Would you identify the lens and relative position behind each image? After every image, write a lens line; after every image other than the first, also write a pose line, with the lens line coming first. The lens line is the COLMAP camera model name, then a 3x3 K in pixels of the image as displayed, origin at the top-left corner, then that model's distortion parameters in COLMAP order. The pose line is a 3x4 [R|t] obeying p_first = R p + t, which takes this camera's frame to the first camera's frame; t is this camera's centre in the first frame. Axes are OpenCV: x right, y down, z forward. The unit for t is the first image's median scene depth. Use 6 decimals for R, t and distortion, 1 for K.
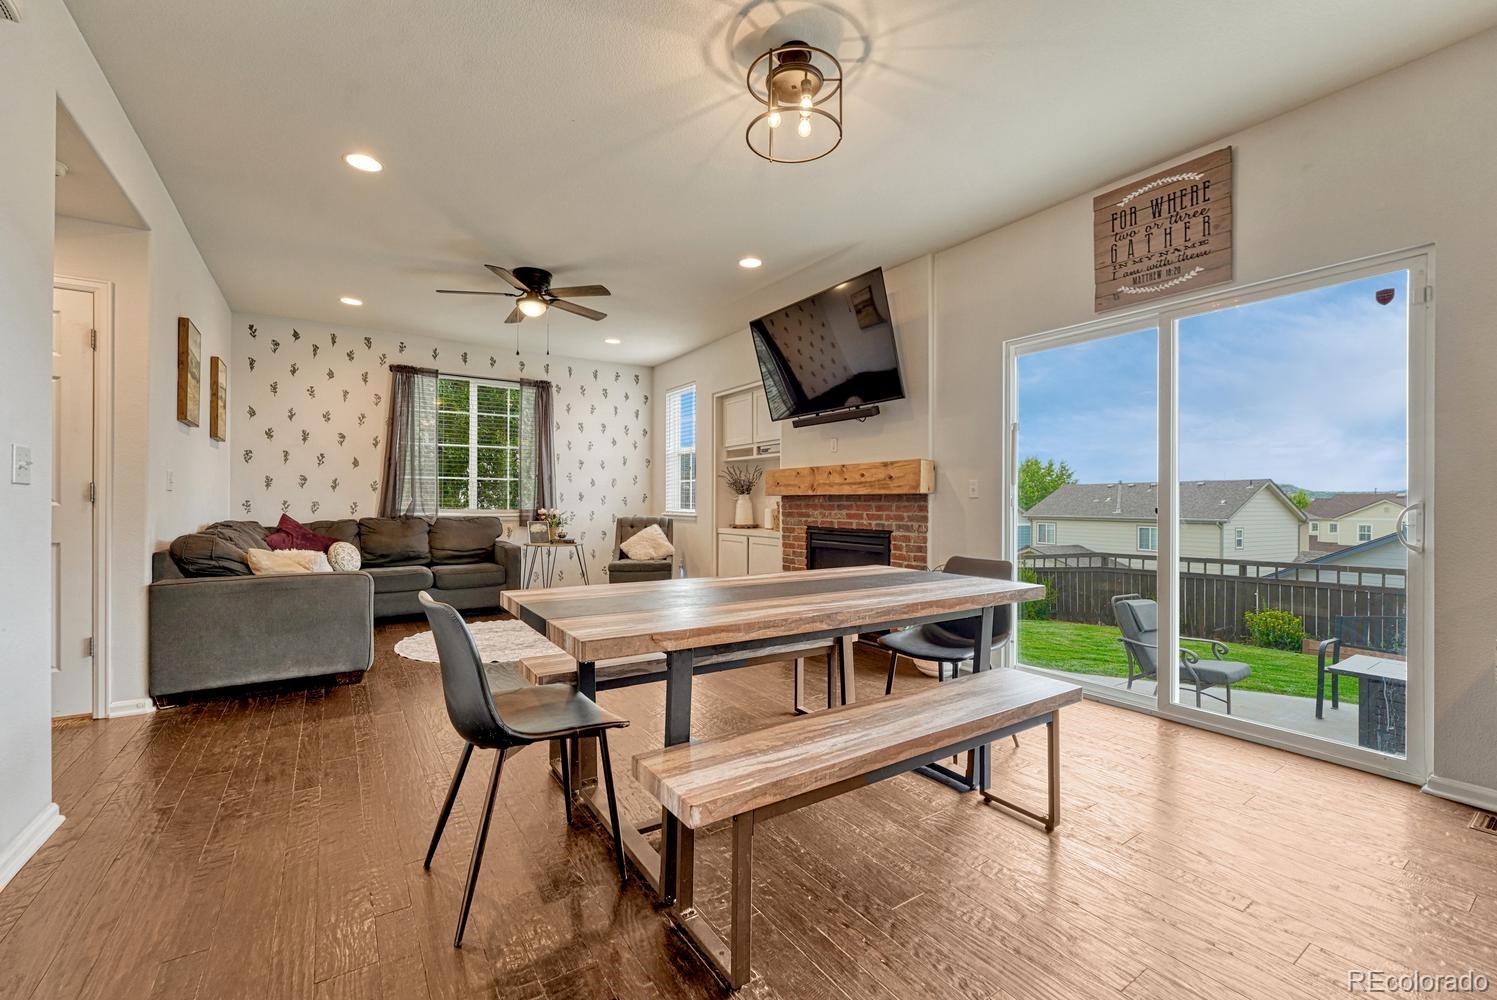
lens RADIAL K [[619.1, 0, 745.0], [0, 619.1, 502.2], [0, 0, 1]] dist [-0.010251, 0.000296]
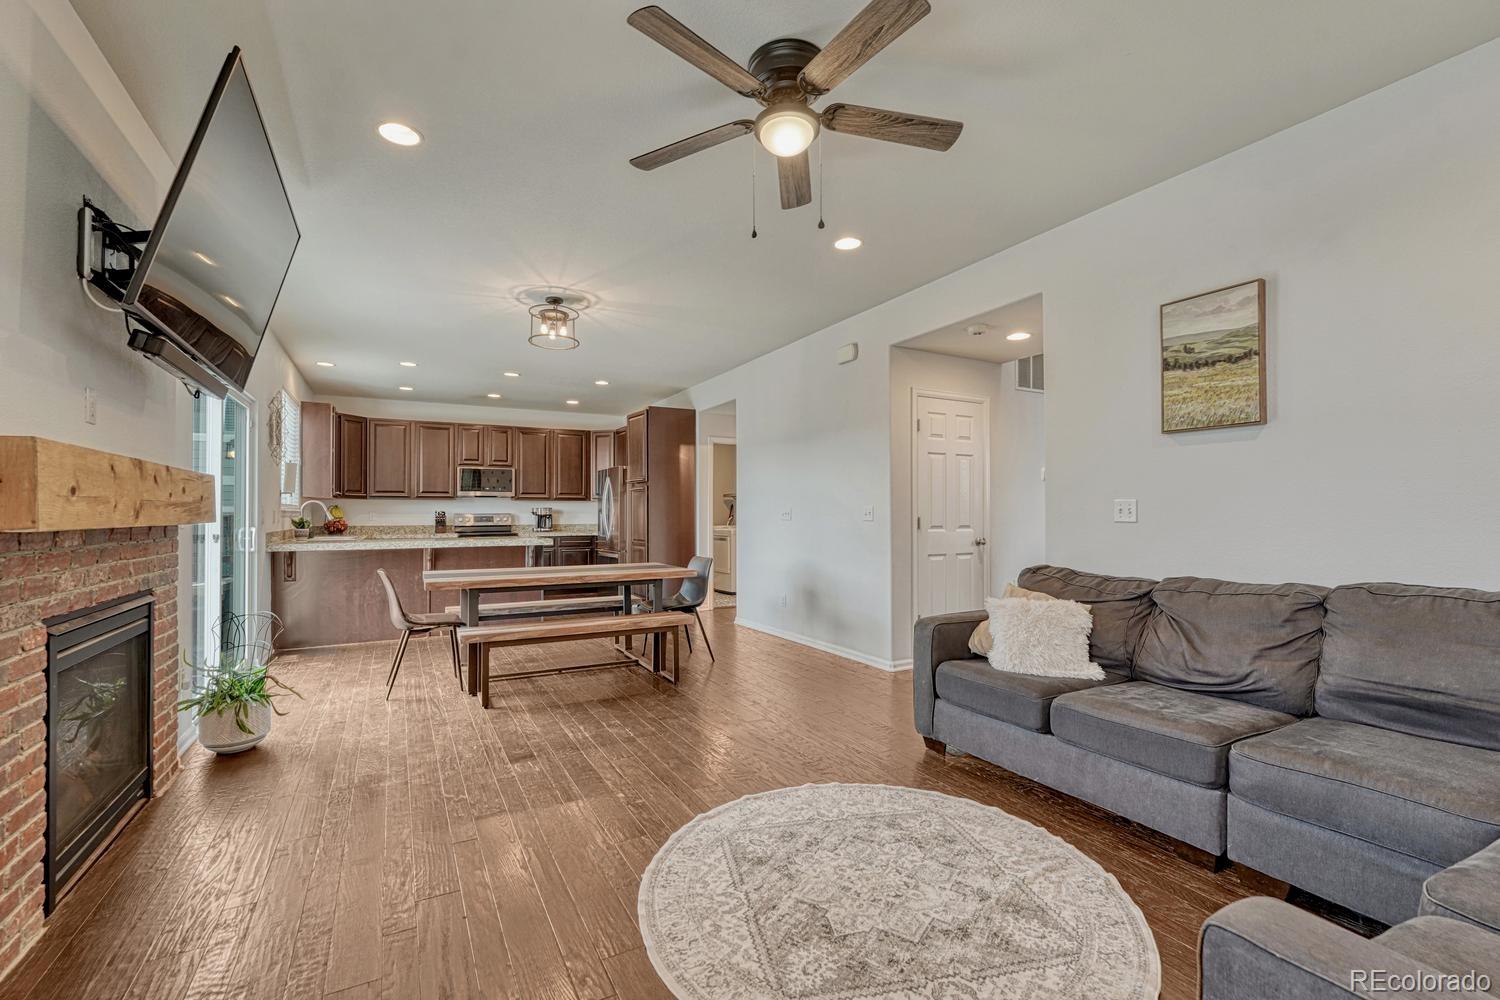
lens RADIAL K [[640.5, 0, 747.7], [0, 640.5, 509.6], [0, 0, 1]] dist [-0.012190, 0.000055]
pose [[-0.996405, -0.000593, 0.084718, -0.279884], [-0.001290, 0.999966, -0.008174, -0.017275], [-0.084711, -0.008254, -0.996371, 1.177380]]
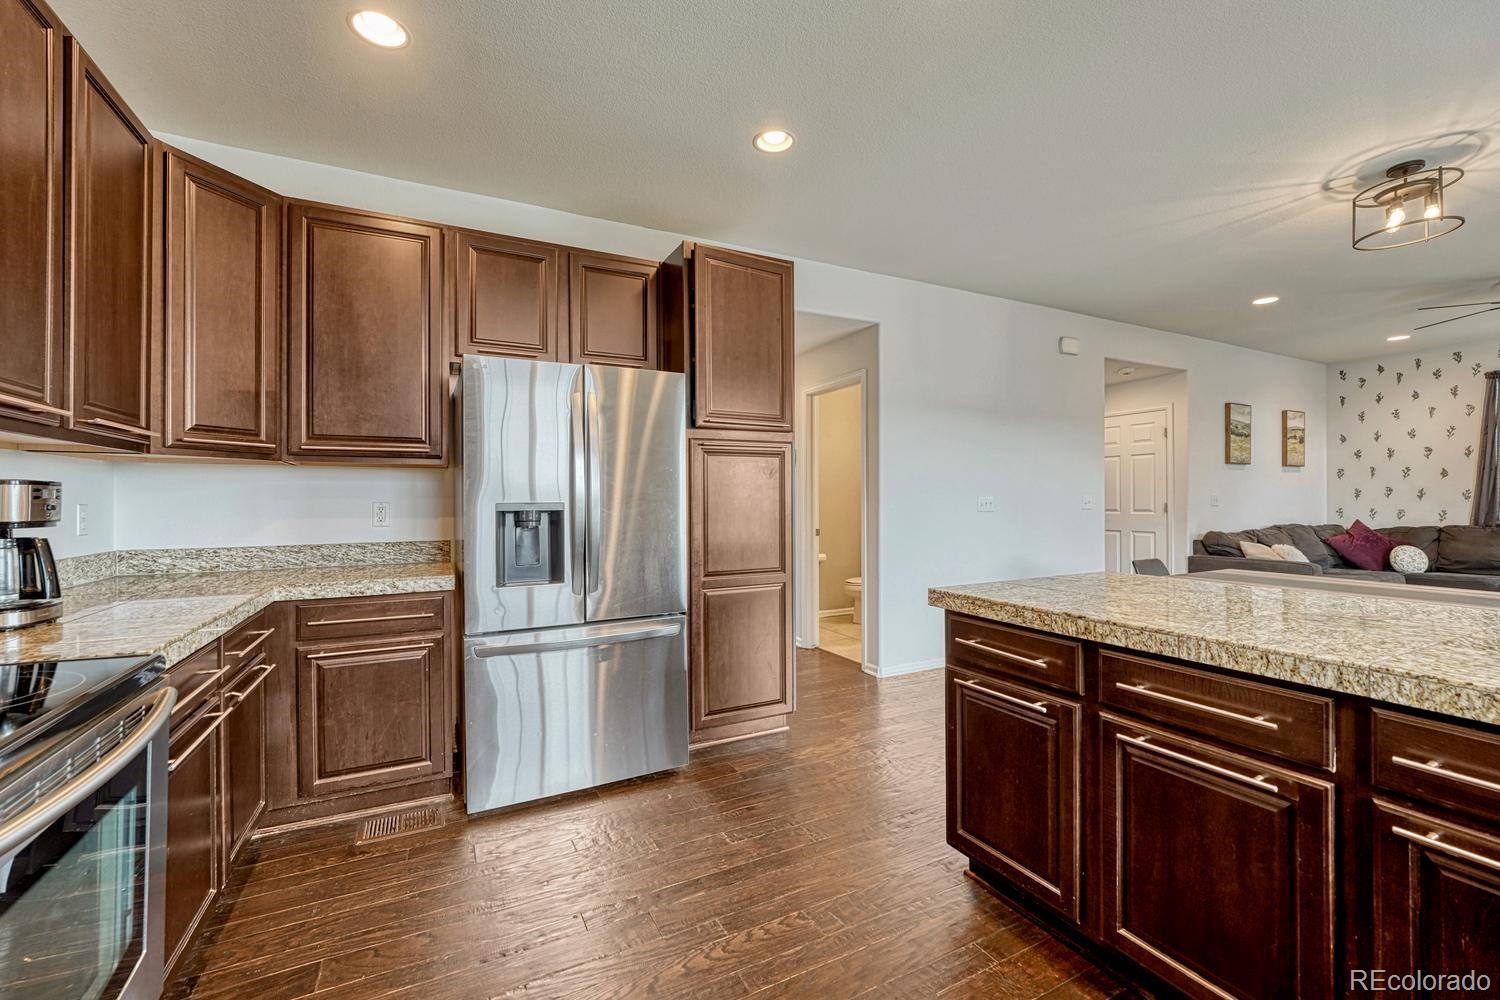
lens RADIAL K [[621.4, 0, 748.0], [0, 621.4, 500.0], [0, 0, 1]] dist [-0.021065, 0.006816]
pose [[-0.118750, -0.002382, -0.992921, 0.582076], [0.007040, 0.999970, -0.003241, -0.023319], [0.992899, -0.007375, -0.118730, -0.072835]]
